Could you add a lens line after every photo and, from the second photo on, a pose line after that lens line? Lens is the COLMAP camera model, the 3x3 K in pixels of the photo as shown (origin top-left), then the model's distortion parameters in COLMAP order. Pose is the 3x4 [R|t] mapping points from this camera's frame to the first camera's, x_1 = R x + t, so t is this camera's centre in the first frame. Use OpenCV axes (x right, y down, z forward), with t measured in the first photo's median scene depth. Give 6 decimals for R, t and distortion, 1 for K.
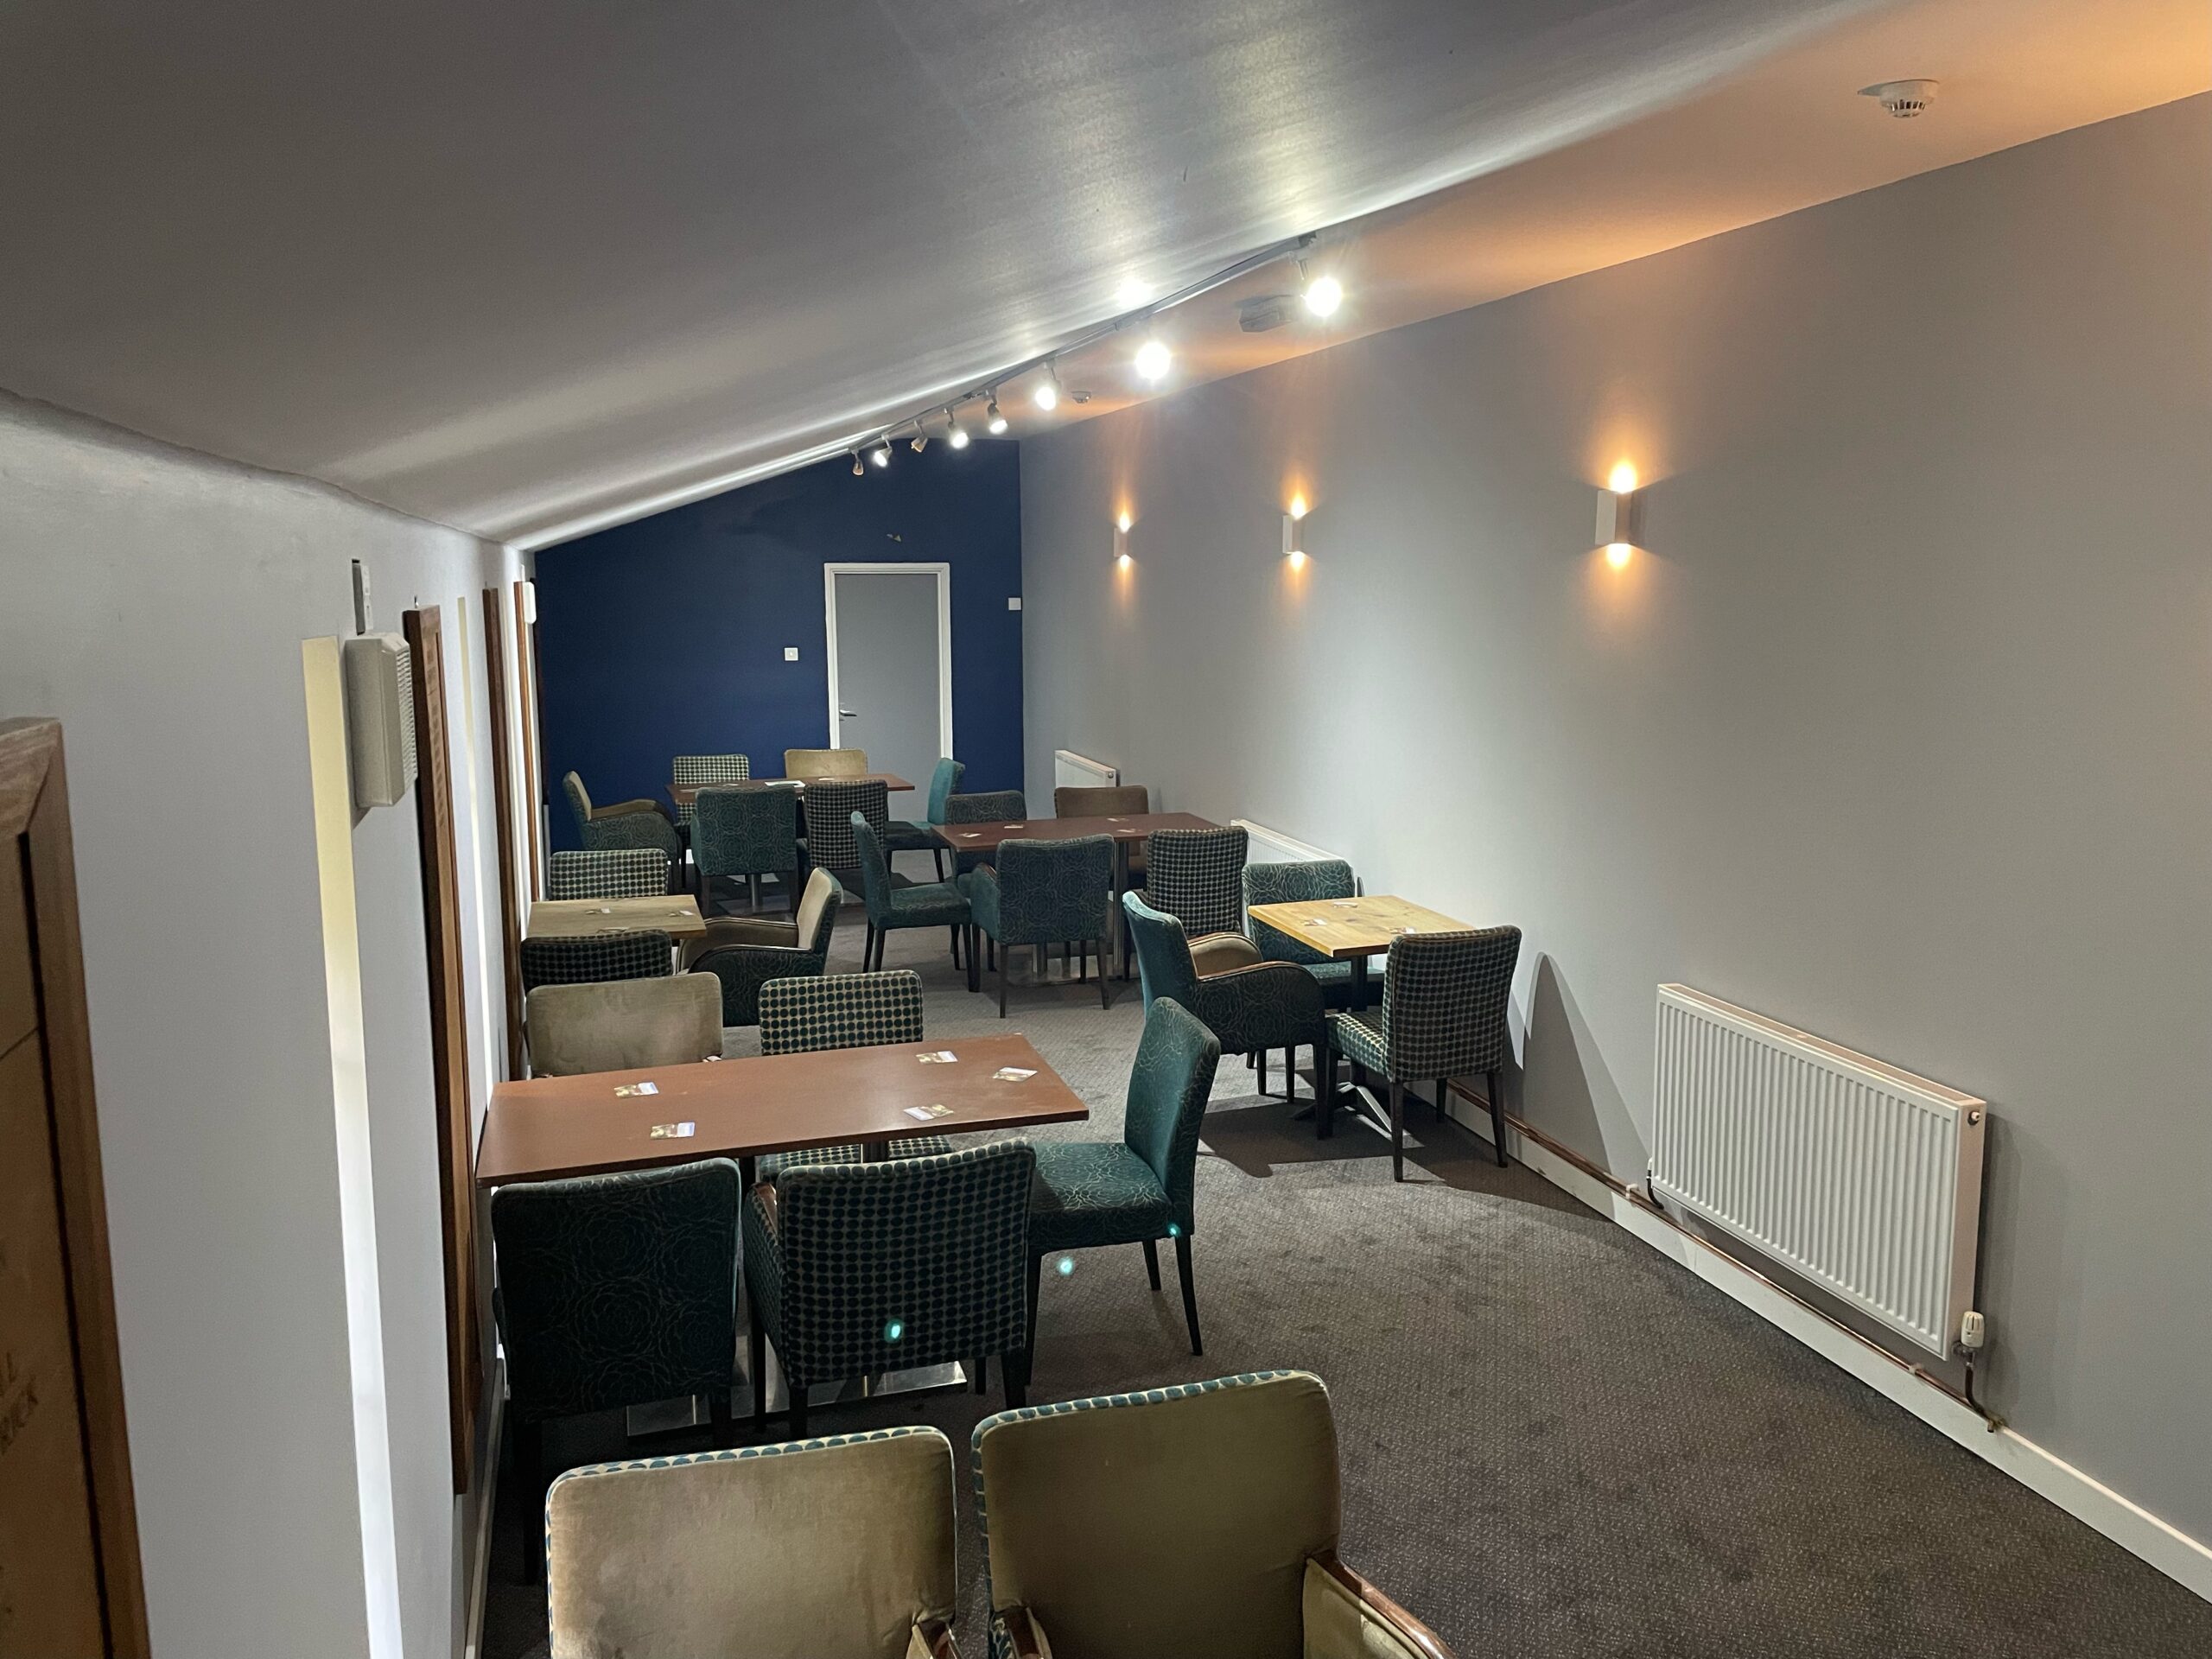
lens RADIAL K [[1705.7, 0, 1106.0], [0, 1705.7, 829.5], [0, 0, 1]] dist [0.088910, -0.079802]
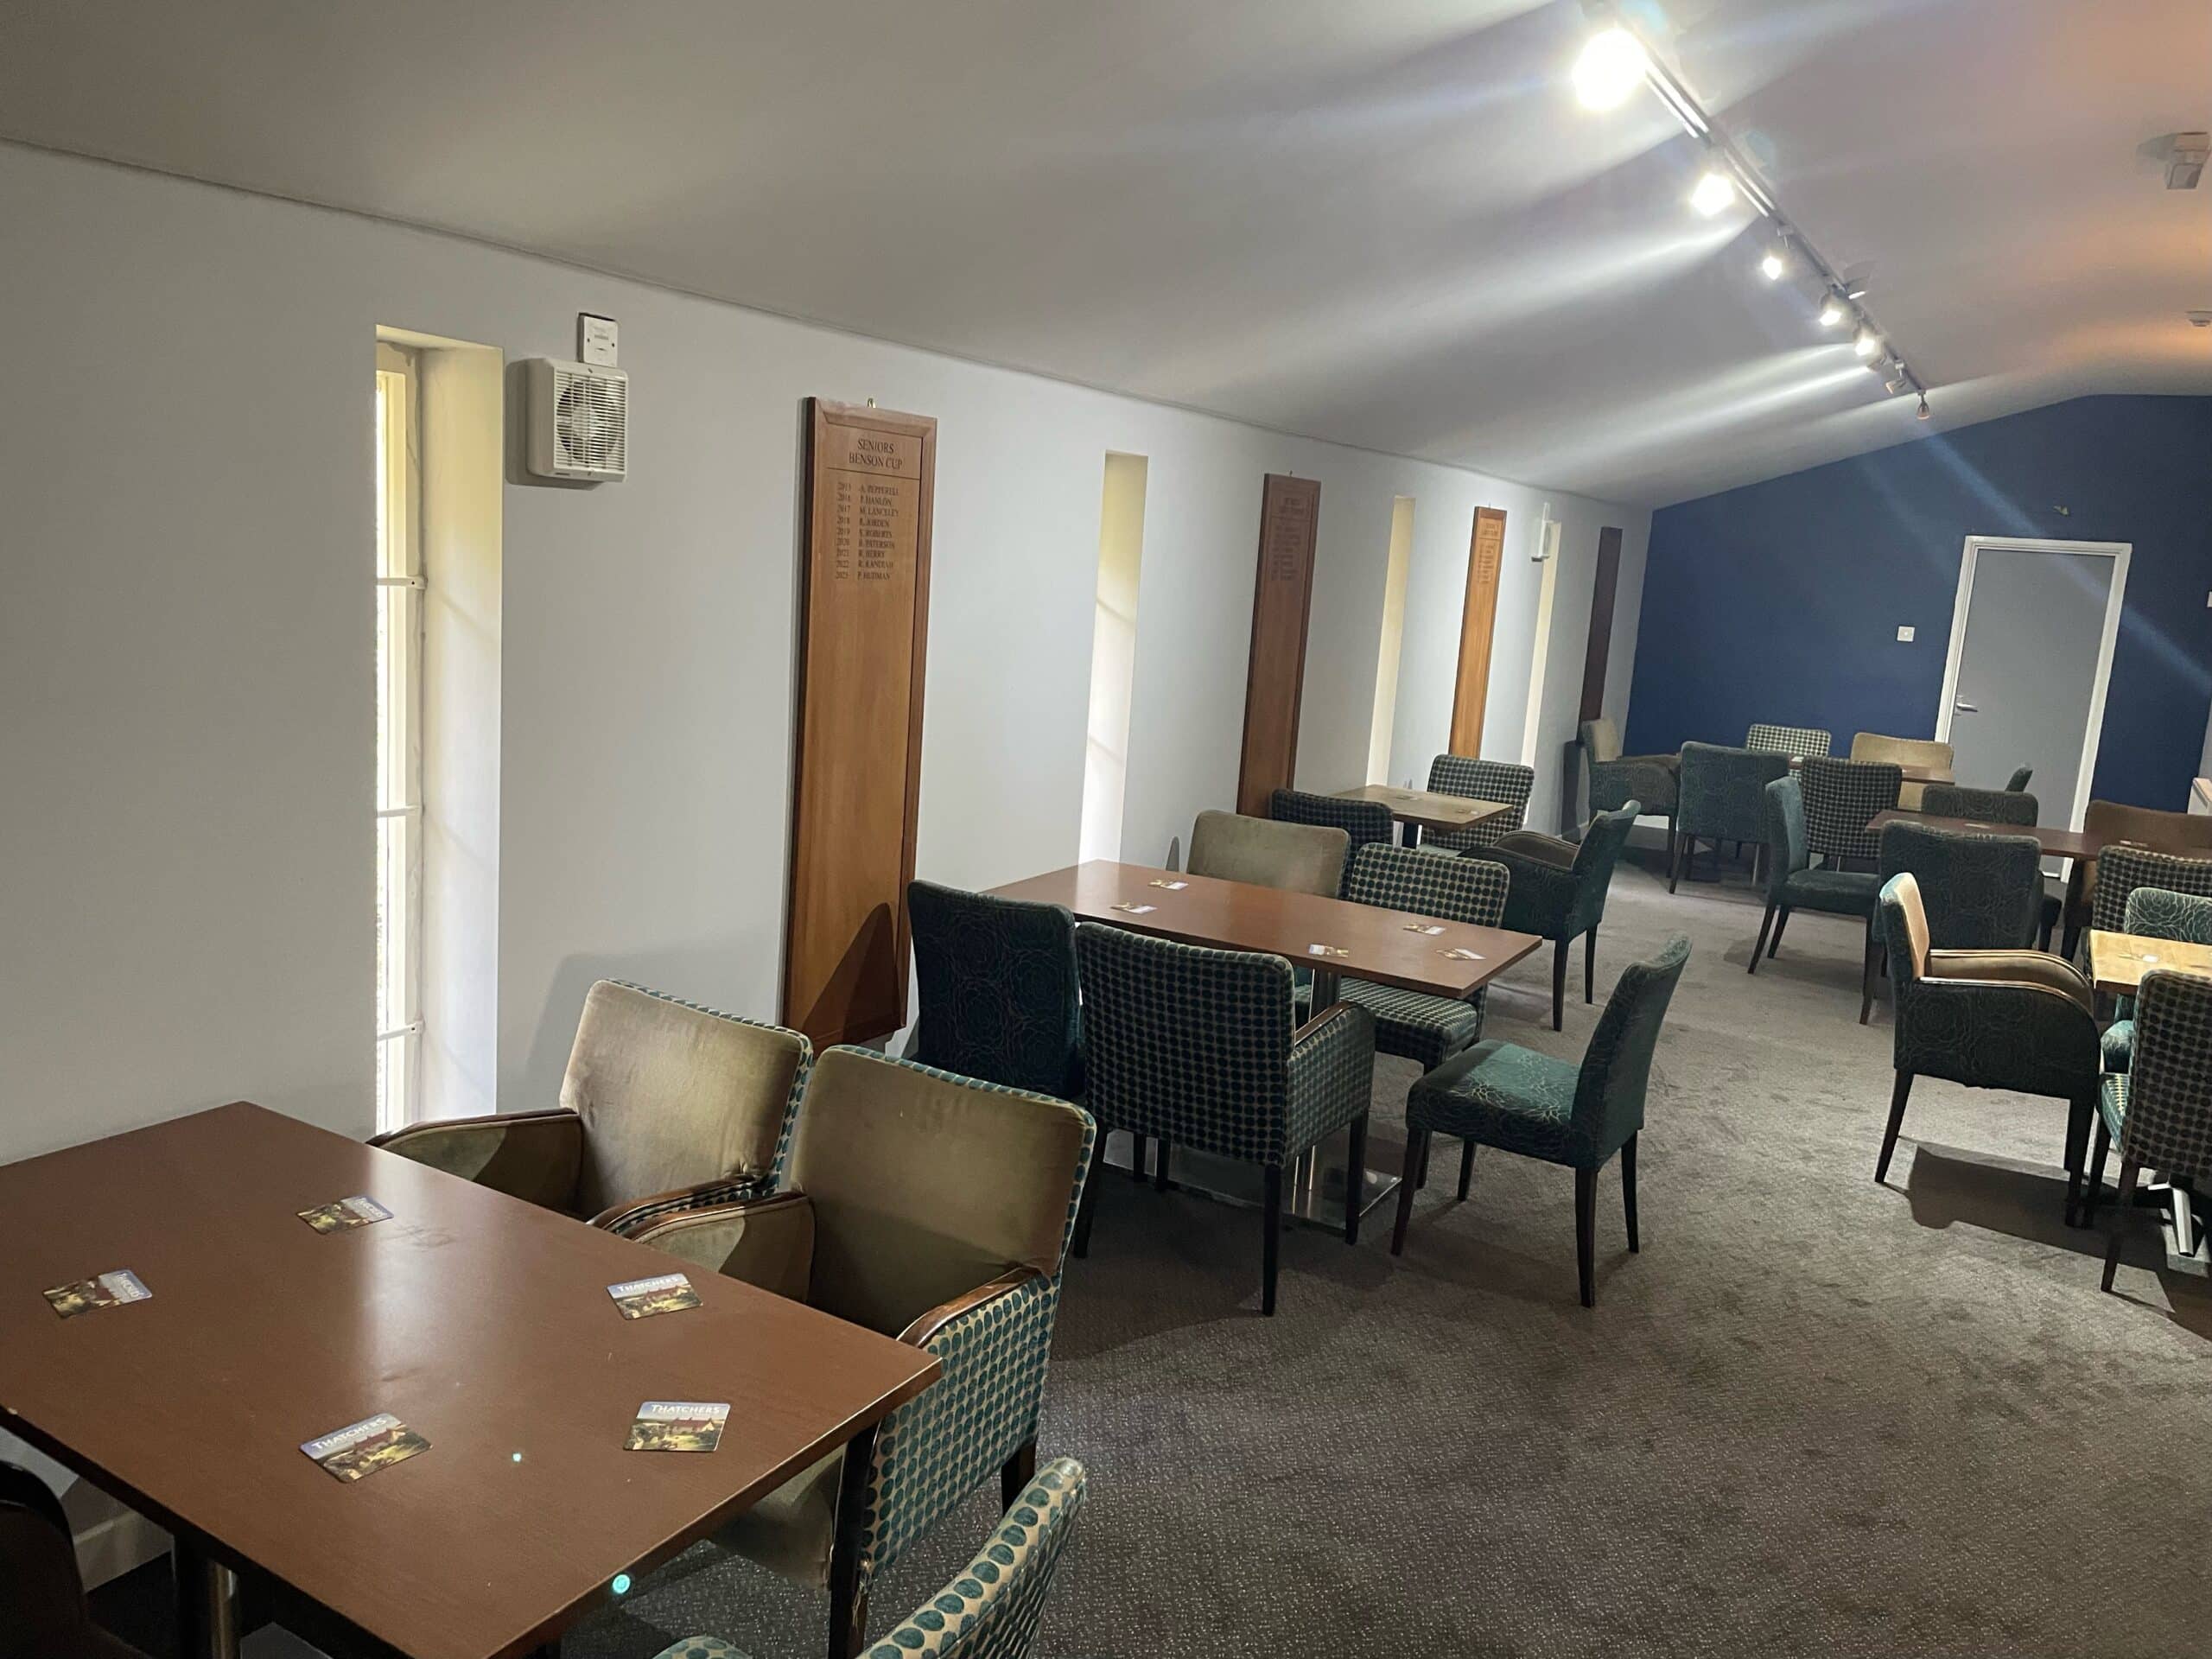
lens RADIAL K [[1705.7, 0, 1106.0], [0, 1705.7, 829.5], [0, 0, 1]] dist [0.088910, -0.079802]
pose [[0.681225, 0.175512, -0.710724, 0.416101], [-0.186082, 0.980463, 0.063765, 0.041017], [0.708030, 0.088814, 0.700575, 0.137702]]
